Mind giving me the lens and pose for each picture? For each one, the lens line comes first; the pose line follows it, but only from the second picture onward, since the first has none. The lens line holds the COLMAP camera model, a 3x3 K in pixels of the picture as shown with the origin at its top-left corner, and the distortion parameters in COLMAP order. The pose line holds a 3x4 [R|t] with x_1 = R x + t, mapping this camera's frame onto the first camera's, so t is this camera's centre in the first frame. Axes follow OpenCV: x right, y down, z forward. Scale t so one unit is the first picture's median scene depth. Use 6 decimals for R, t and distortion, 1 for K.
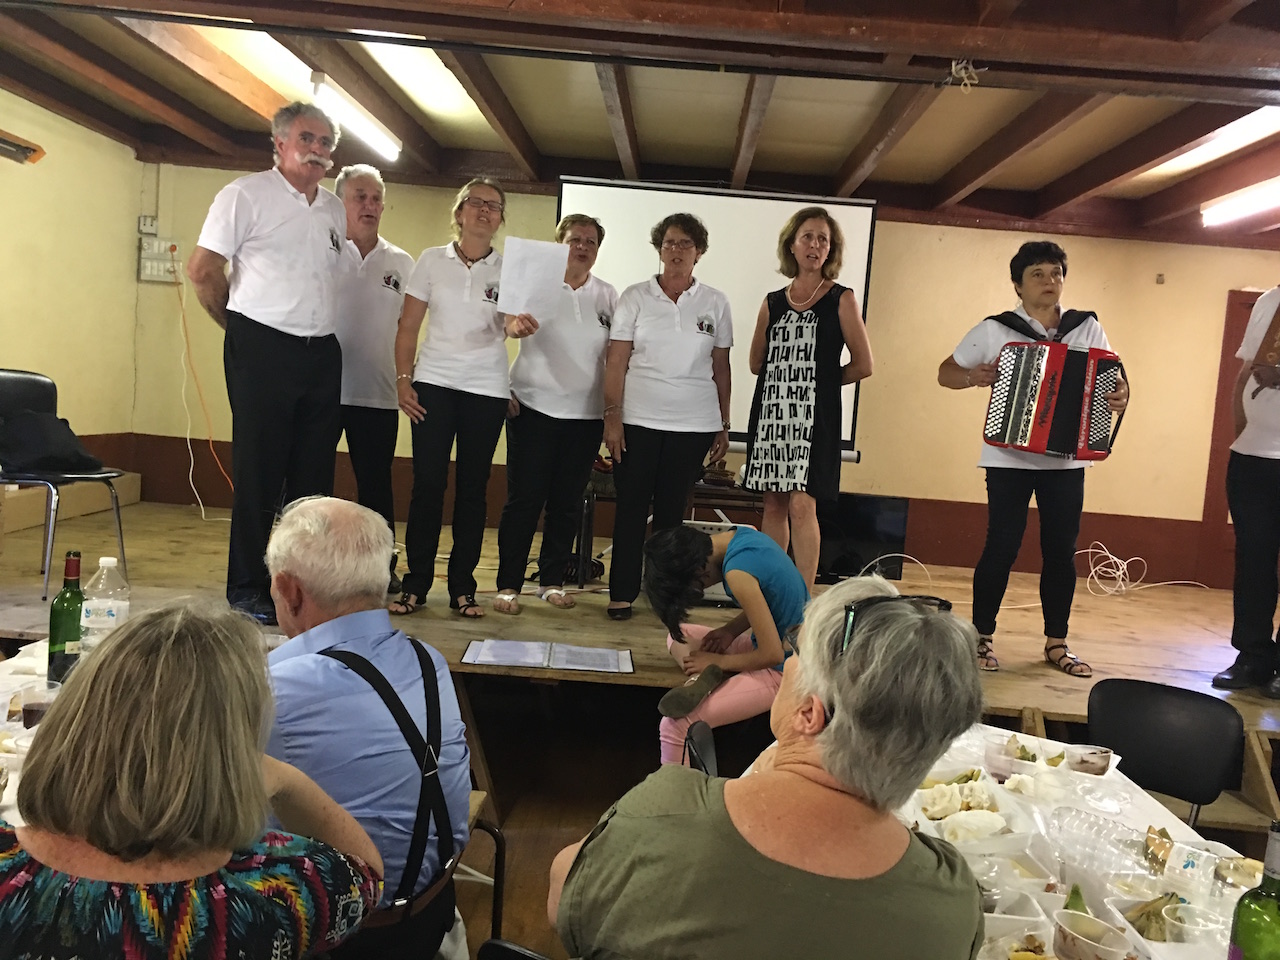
lens RADIAL K [[1081.4, 0, 662.3], [0, 1081.4, 483.4], [0, 0, 1]] dist [0.083096, -0.119018]
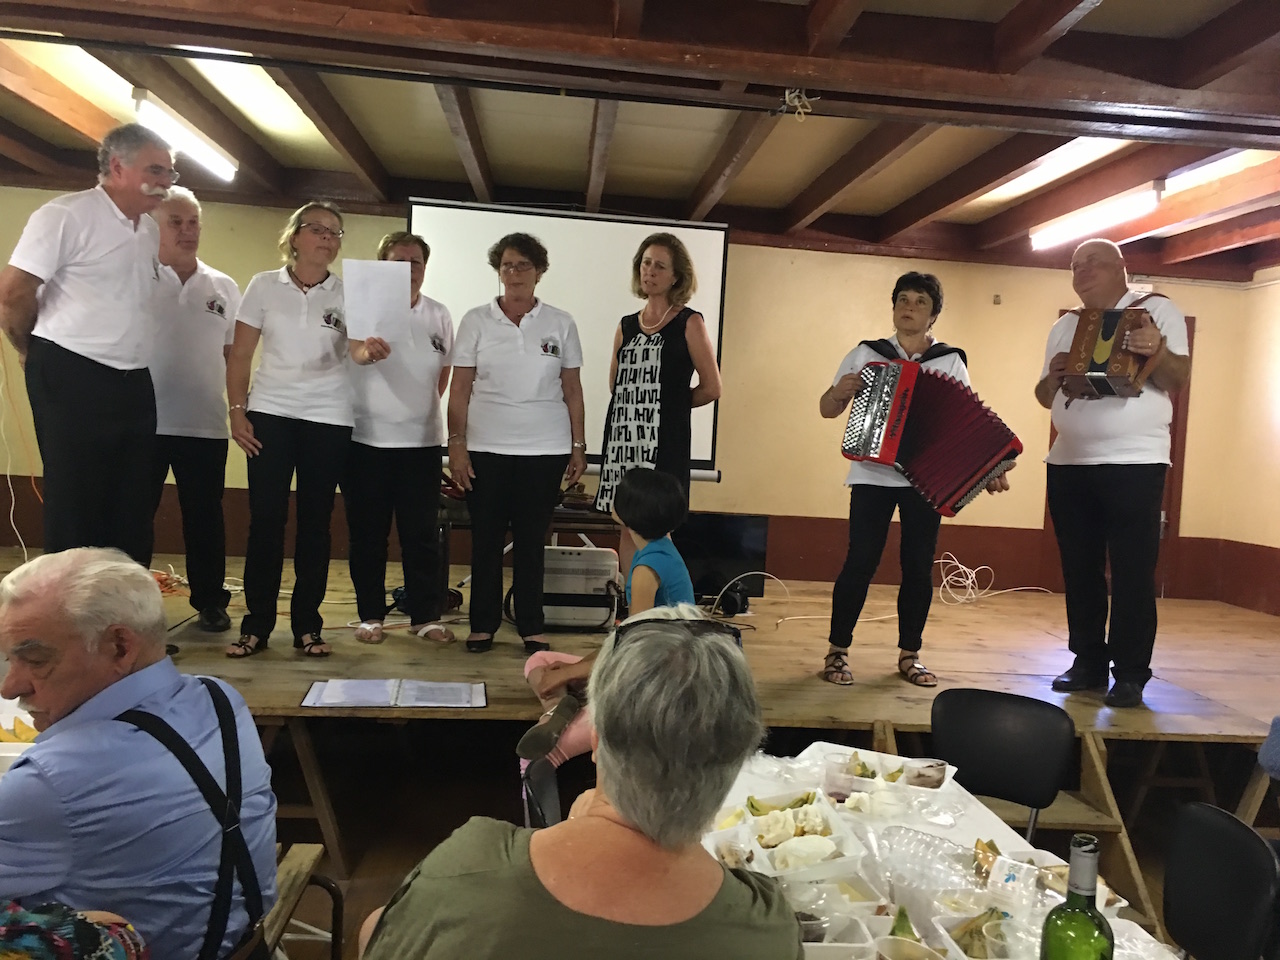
lens RADIAL K [[1078.7, 0, 670.2], [0, 1078.7, 476.9], [0, 0, 1]] dist [0.081814, -0.111244]
pose [[0.992462, -0.025794, 0.119808, 0.023436], [0.028739, 0.999324, -0.022922, -0.003440], [-0.119136, 0.026192, 0.992532, 0.011064]]
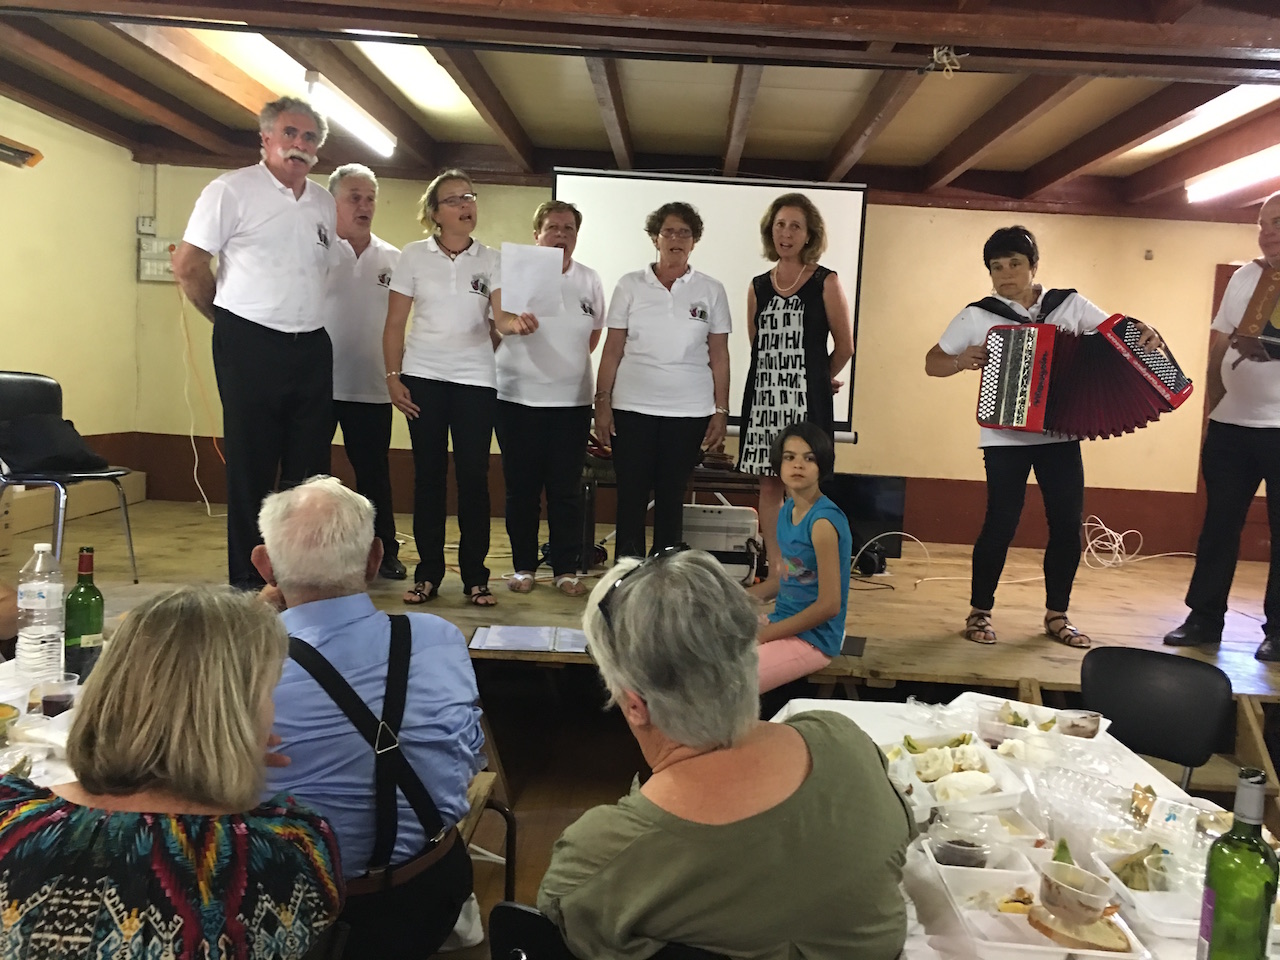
lens RADIAL K [[1080.9, 0, 670.2], [0, 1080.9, 466.4], [0, 0, 1]] dist [0.081775, -0.111468]
pose [[0.999673, -0.025021, 0.005226, 0.002916], [0.025039, 0.999681, -0.003456, 0.002275], [-0.005137, 0.003586, 0.999980, -0.017006]]
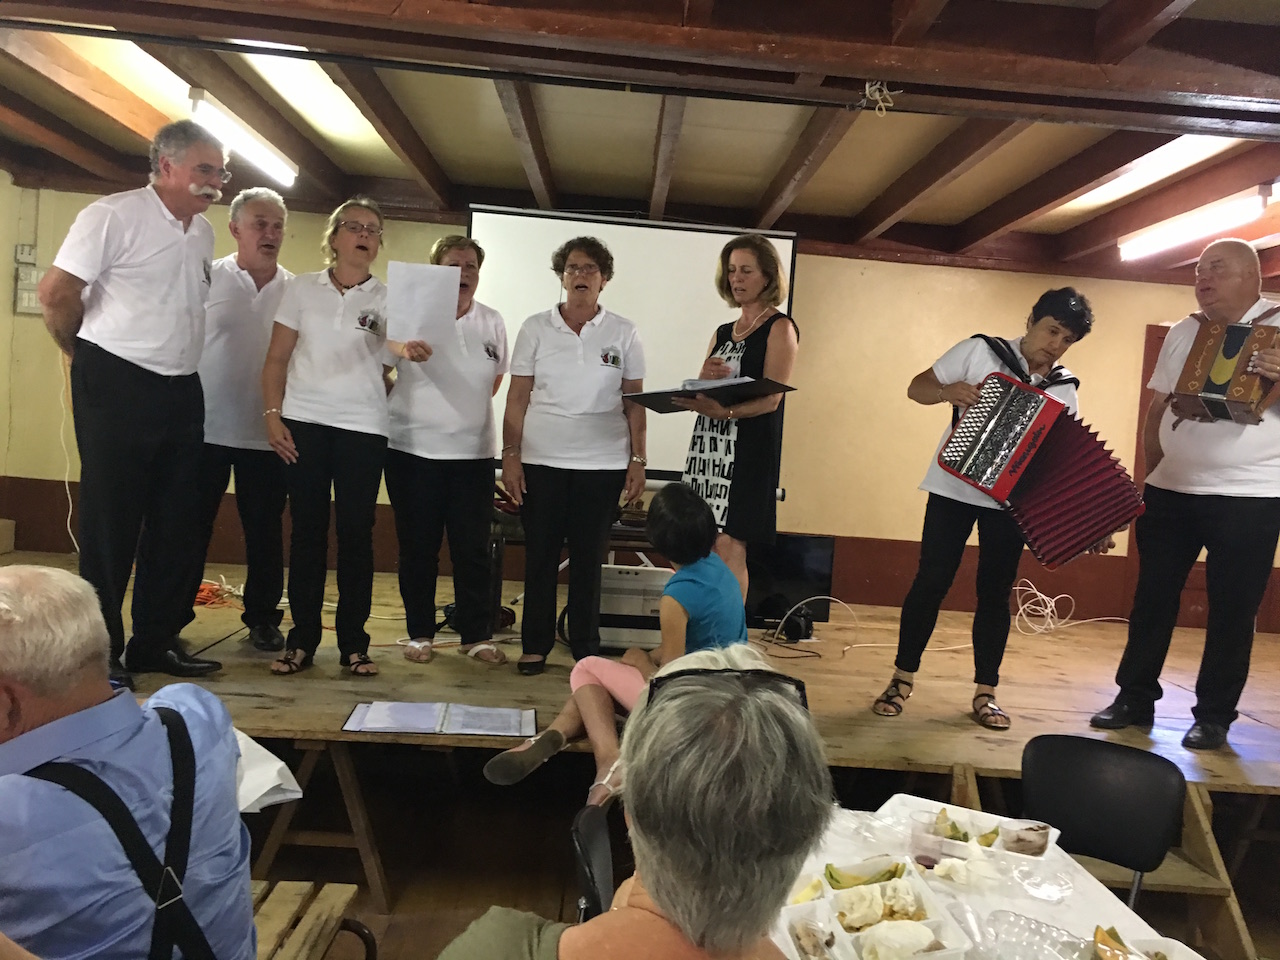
lens RADIAL K [[1078.7, 0, 670.2], [0, 1078.7, 476.9], [0, 0, 1]] dist [0.081814, -0.111244]
pose [[0.997724, -0.008384, 0.066908, 0.024651], [0.011002, 0.999184, -0.038858, -0.005885], [-0.066527, 0.039506, 0.997002, 0.068329]]
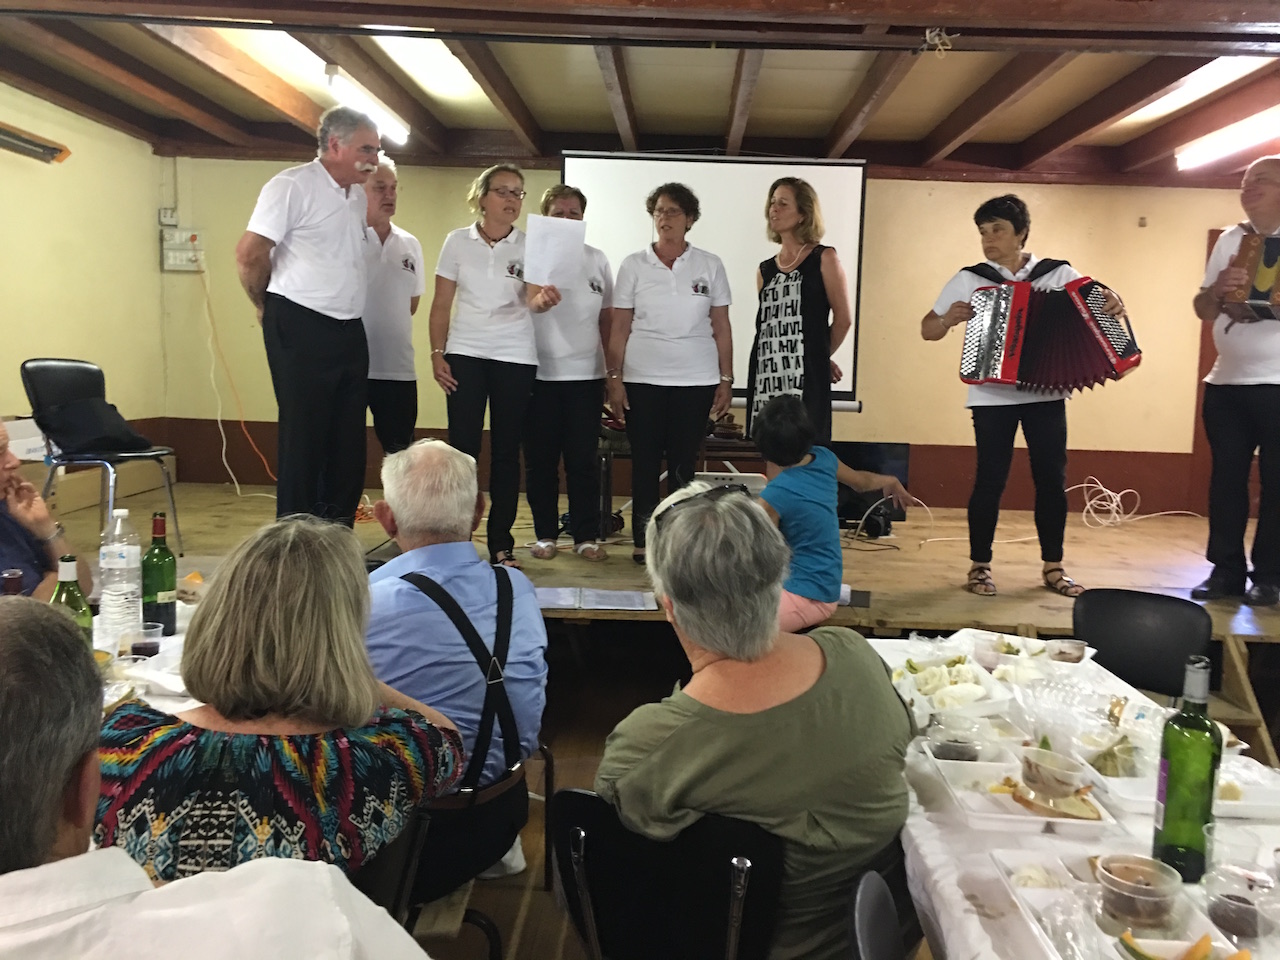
lens RADIAL K [[1083.8, 0, 668.4], [0, 1083.8, 469.0], [0, 0, 1]] dist [0.076282, -0.104701]
pose [[0.998869, -0.047485, -0.002238, -0.006432], [0.047516, 0.998731, 0.016666, 0.014537], [0.001444, -0.016754, 0.999859, -0.076381]]
